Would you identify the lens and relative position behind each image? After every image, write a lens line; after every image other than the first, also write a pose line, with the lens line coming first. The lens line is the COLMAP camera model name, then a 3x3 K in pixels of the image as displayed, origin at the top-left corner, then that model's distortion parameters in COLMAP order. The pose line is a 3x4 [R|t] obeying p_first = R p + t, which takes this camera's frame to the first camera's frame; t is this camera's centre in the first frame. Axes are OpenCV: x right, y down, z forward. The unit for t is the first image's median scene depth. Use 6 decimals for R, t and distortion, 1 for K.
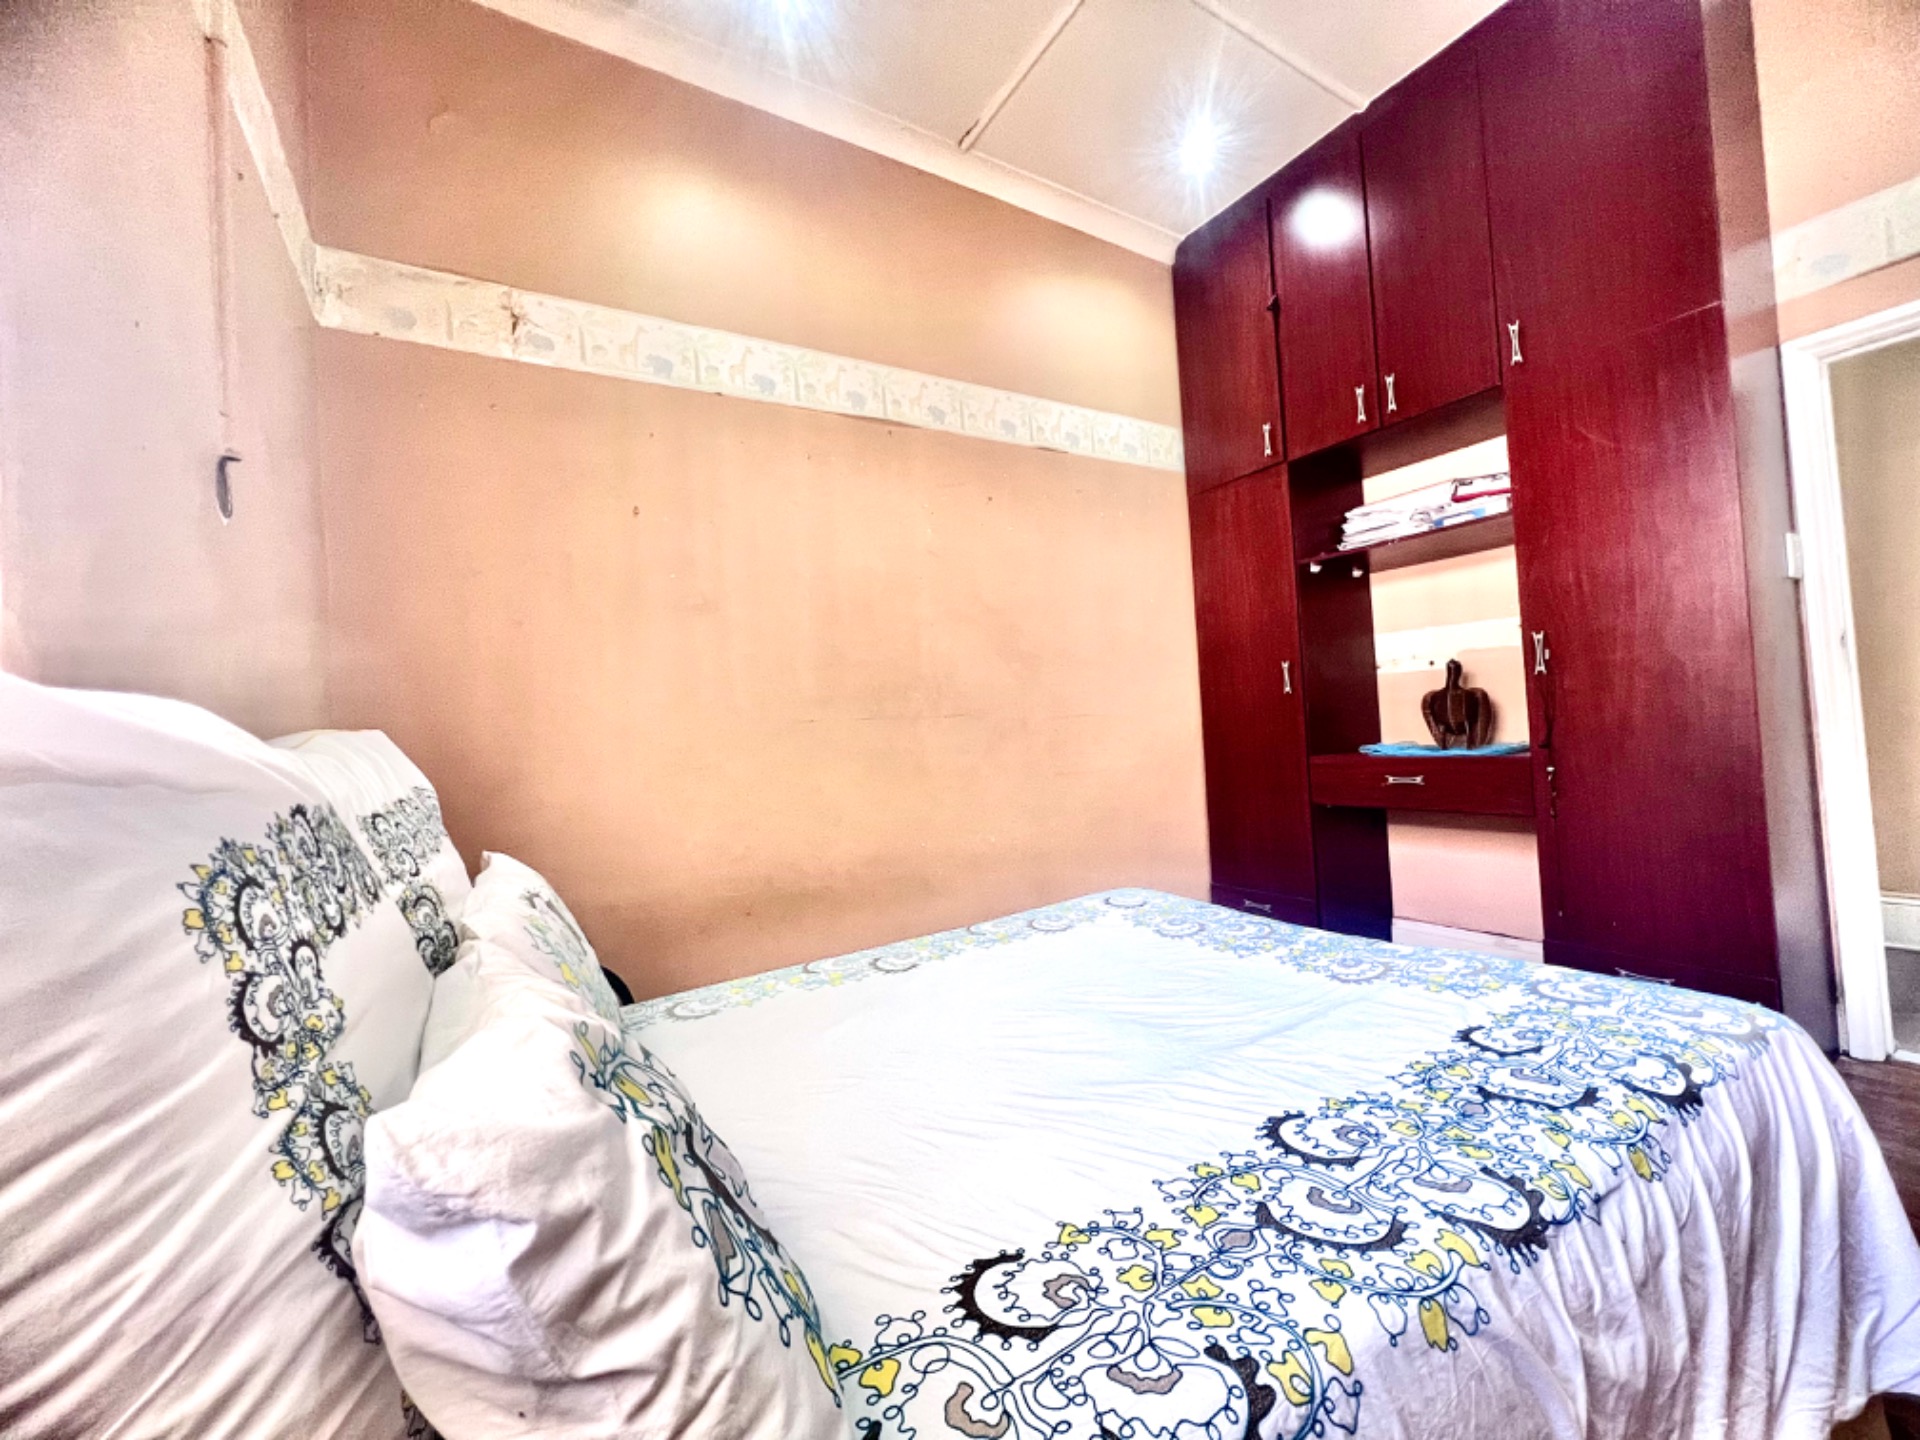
lens RADIAL K [[770.6, 0, 955.1], [0, 770.6, 715.0], [0, 0, 1]] dist [-0.004691, 0.001319]
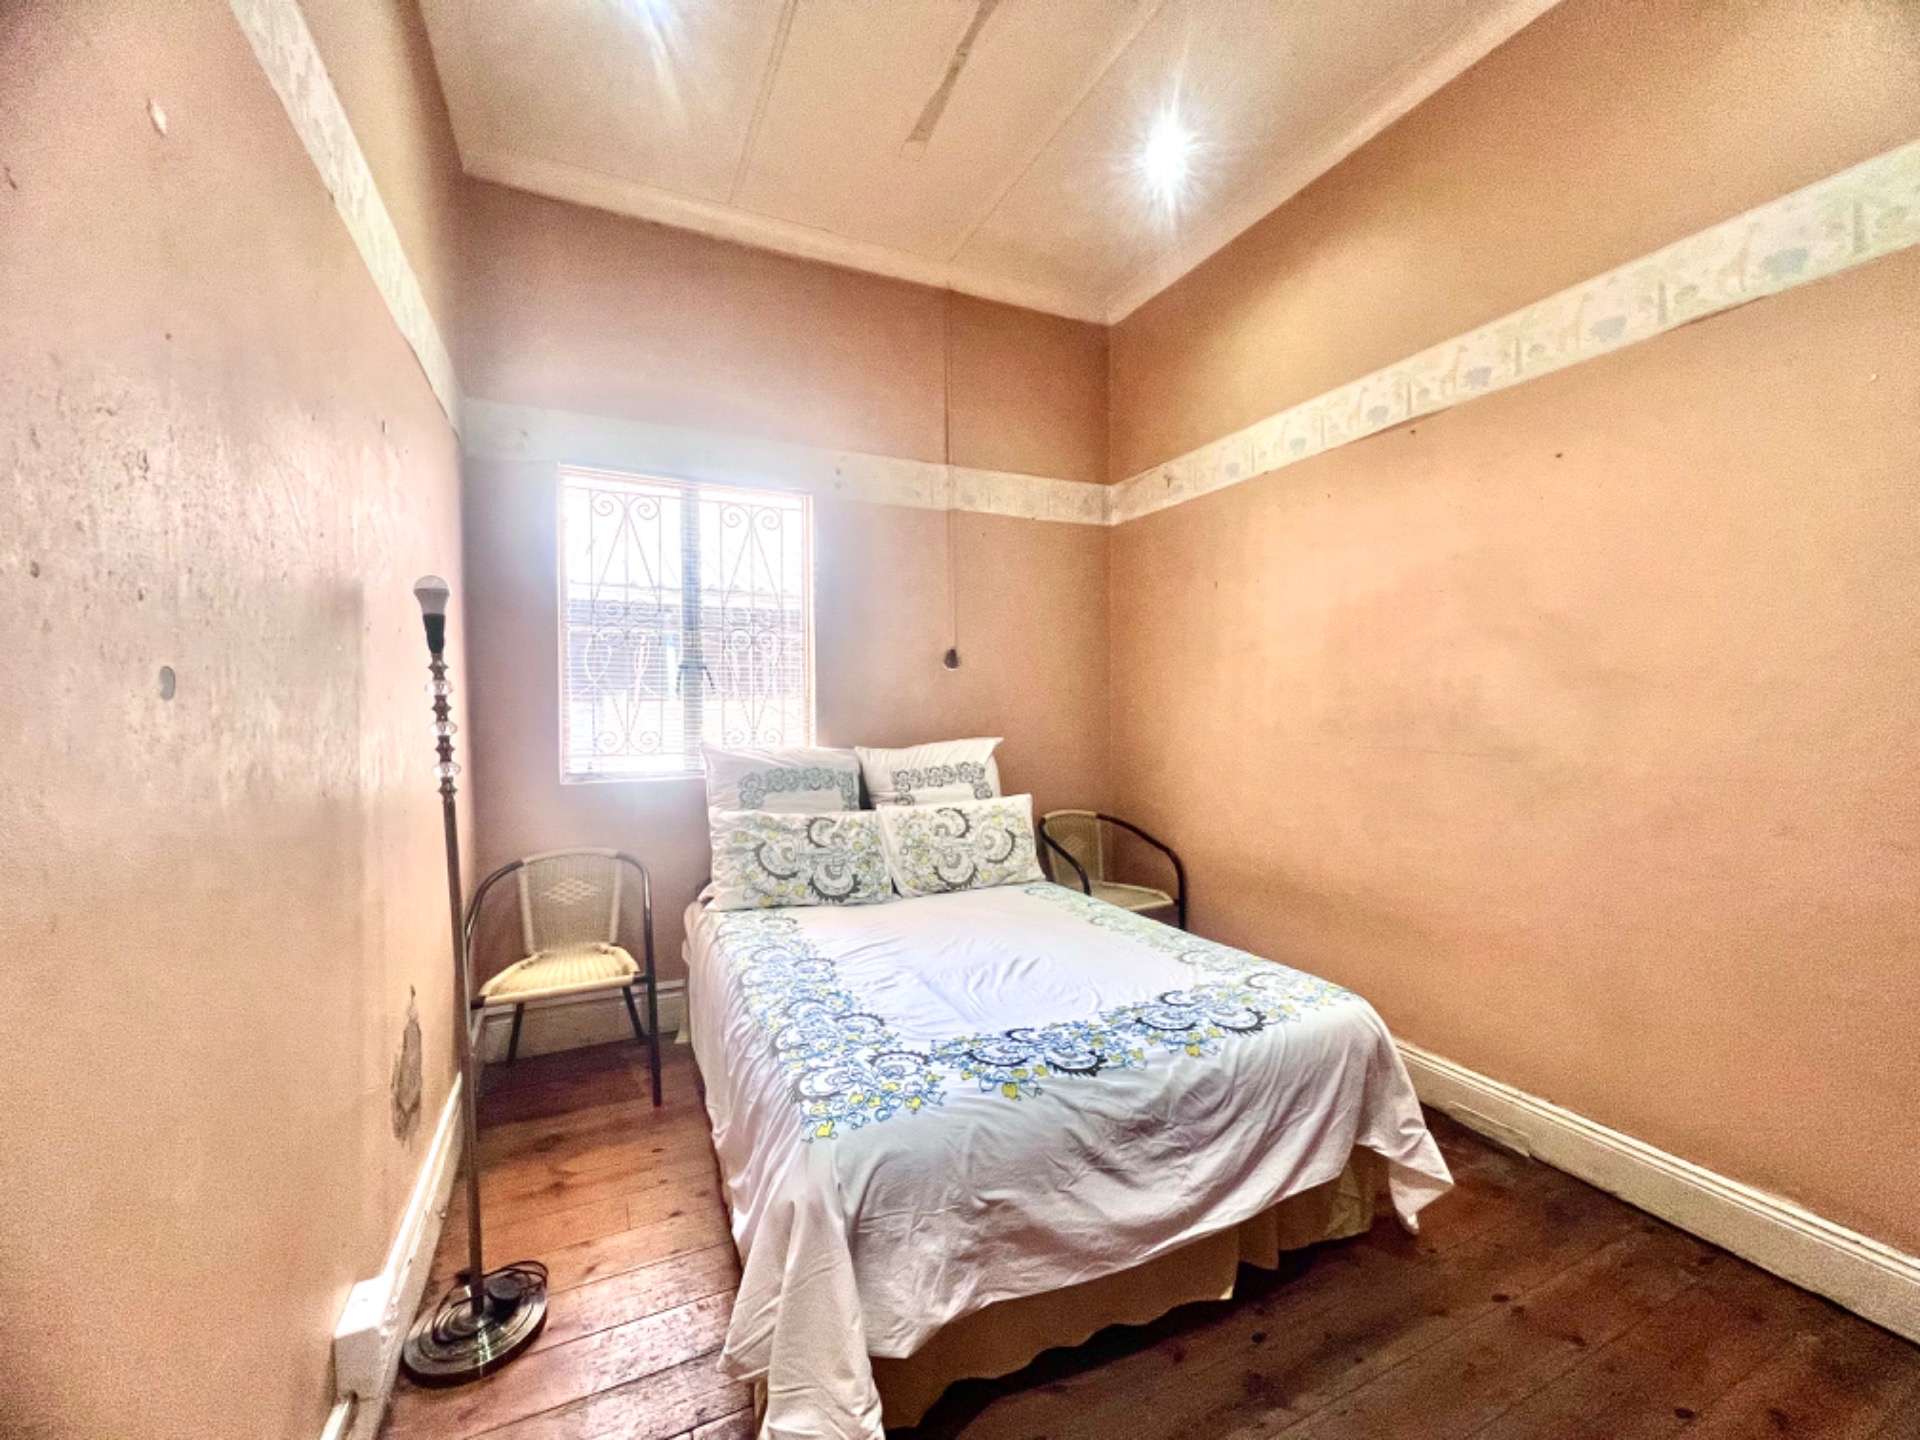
lens RADIAL K [[770.6, 0, 955.1], [0, 770.6, 715.0], [0, 0, 1]] dist [-0.004691, 0.001319]
pose [[-0.118061, 0.078619, -0.989889, 0.989846], [0.026866, 0.996749, 0.075960, -0.135808], [0.992643, -0.017627, -0.119790, 0.639564]]
